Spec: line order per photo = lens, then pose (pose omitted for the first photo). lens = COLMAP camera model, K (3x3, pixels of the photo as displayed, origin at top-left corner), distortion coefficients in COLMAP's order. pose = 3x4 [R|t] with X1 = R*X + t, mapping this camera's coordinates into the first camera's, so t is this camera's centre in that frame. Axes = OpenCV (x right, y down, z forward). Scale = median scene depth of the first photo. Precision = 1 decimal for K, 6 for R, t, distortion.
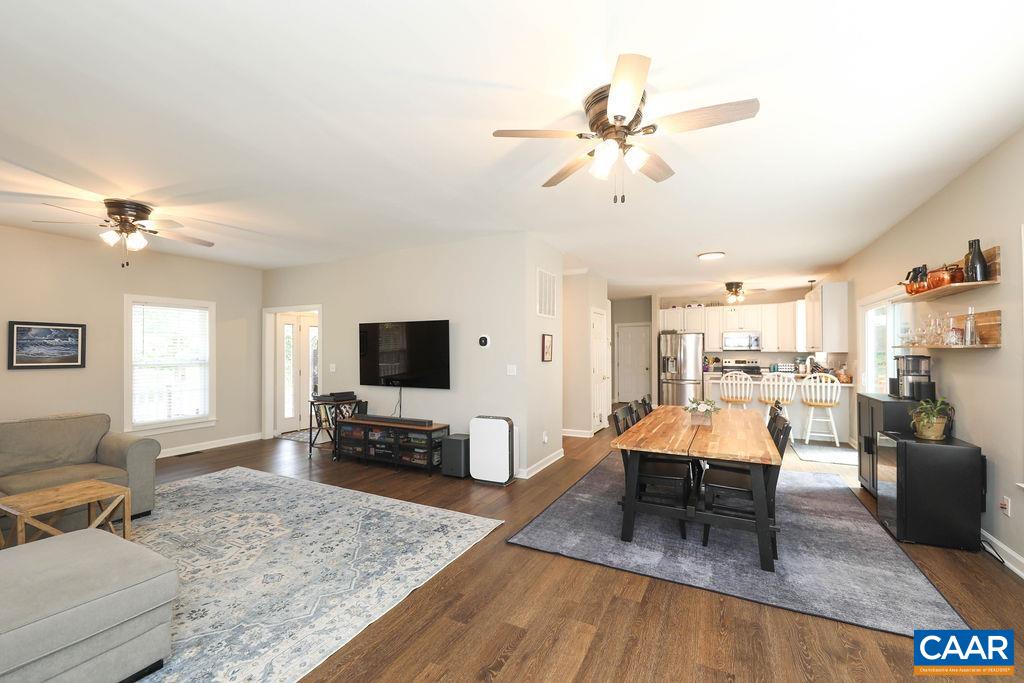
lens RADIAL K [[416.6, 0, 517.3], [0, 416.6, 351.6], [0, 0, 1]] dist [0.010637, -0.006616]
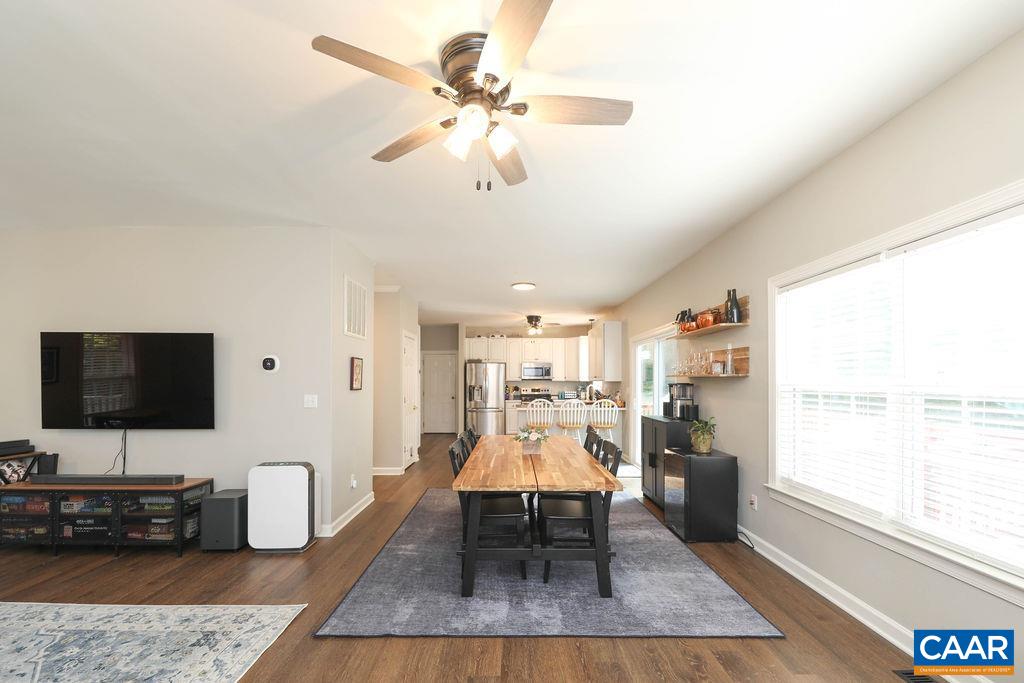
lens RADIAL K [[416.6, 0, 509.3], [0, 416.6, 382.2], [0, 0, 1]] dist [0.010637, -0.006616]
pose [[0.891144, 0.002959, 0.453711, -0.046760], [-0.004082, 0.999991, 0.001495, 0.006727], [-0.453702, -0.003184, 0.891148, 0.161320]]
